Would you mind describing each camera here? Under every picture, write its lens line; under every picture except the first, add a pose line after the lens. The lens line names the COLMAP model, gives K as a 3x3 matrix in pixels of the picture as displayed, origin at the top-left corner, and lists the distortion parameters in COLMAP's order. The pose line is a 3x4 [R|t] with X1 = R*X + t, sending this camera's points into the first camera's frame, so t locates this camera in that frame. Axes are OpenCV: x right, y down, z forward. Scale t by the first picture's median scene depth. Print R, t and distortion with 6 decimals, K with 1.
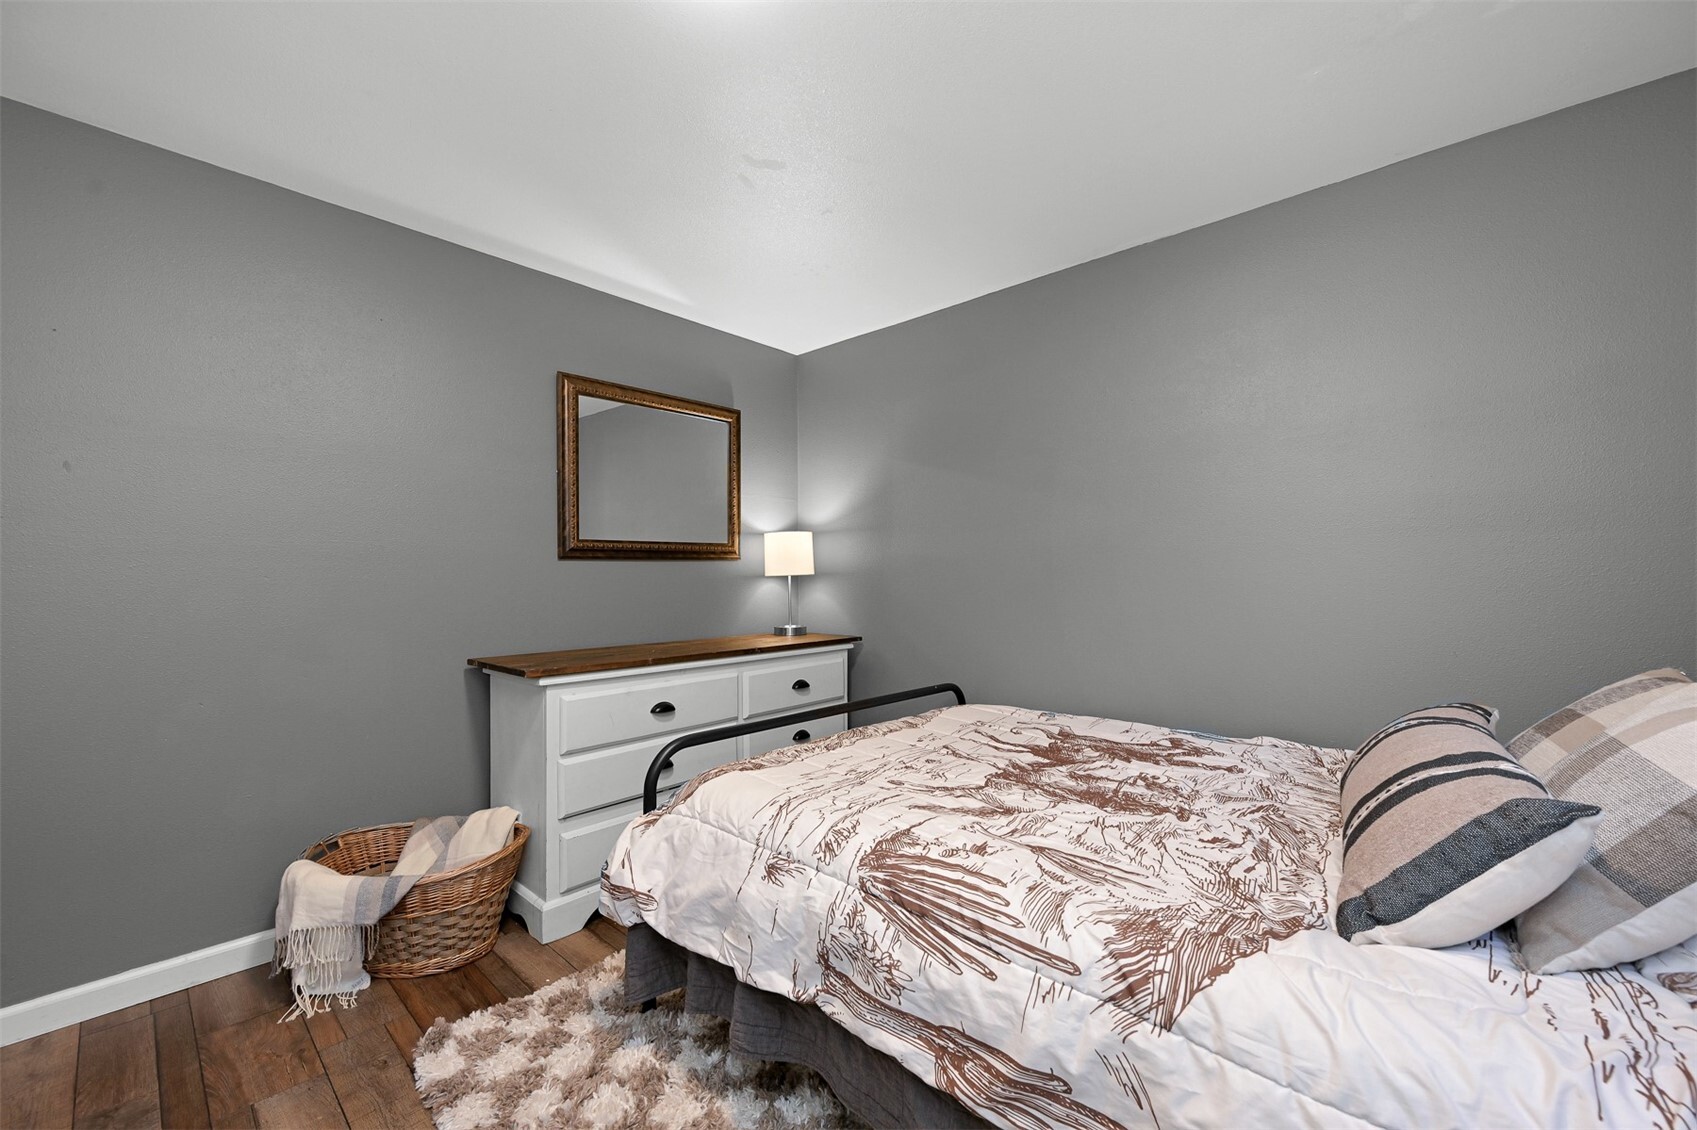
lens RADIAL K [[671.9, 0, 847.3], [0, 671.9, 572.1], [0, 0, 1]] dist [0.000240, 0.000026]
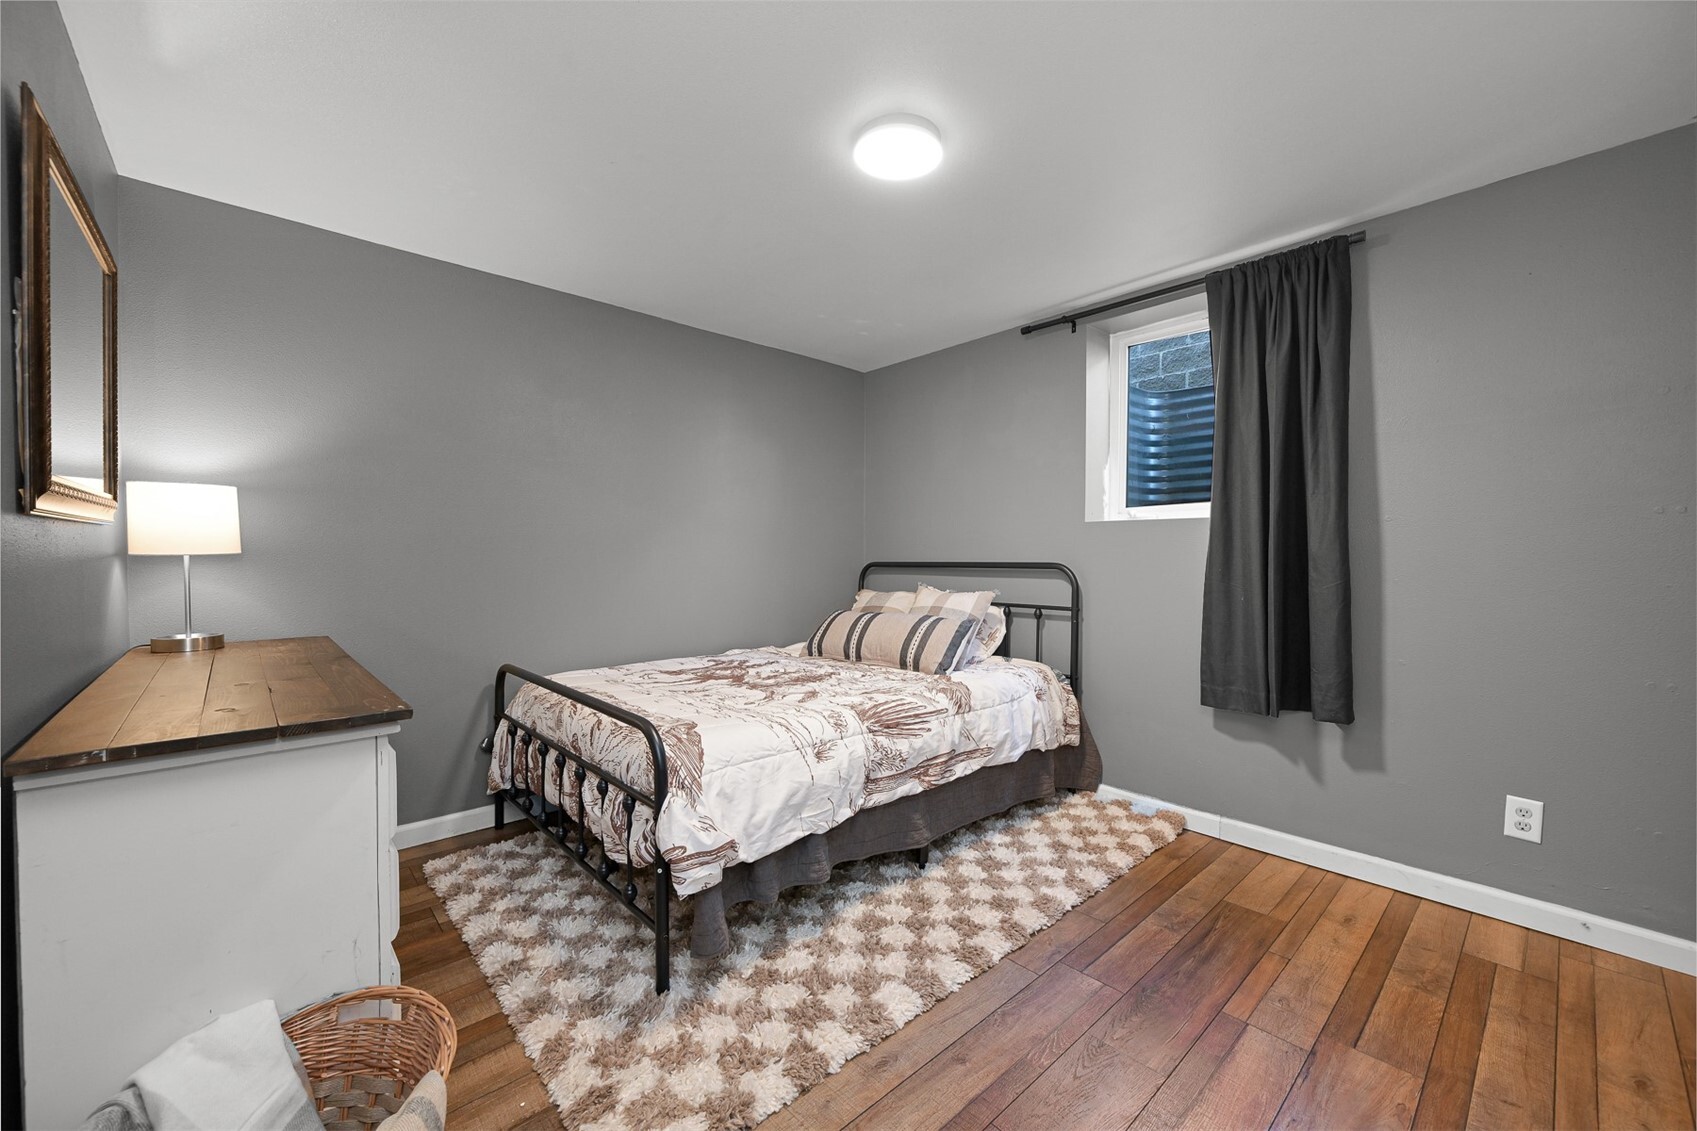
lens RADIAL K [[671.9, 0, 847.3], [0, 671.9, 572.6], [0, 0, 1]] dist [0.000240, 0.000026]
pose [[0.084459, -0.018641, 0.996253, -1.808853], [-0.008038, 0.999780, 0.019389, 0.012080], [-0.996395, -0.009646, 0.084291, 0.934526]]
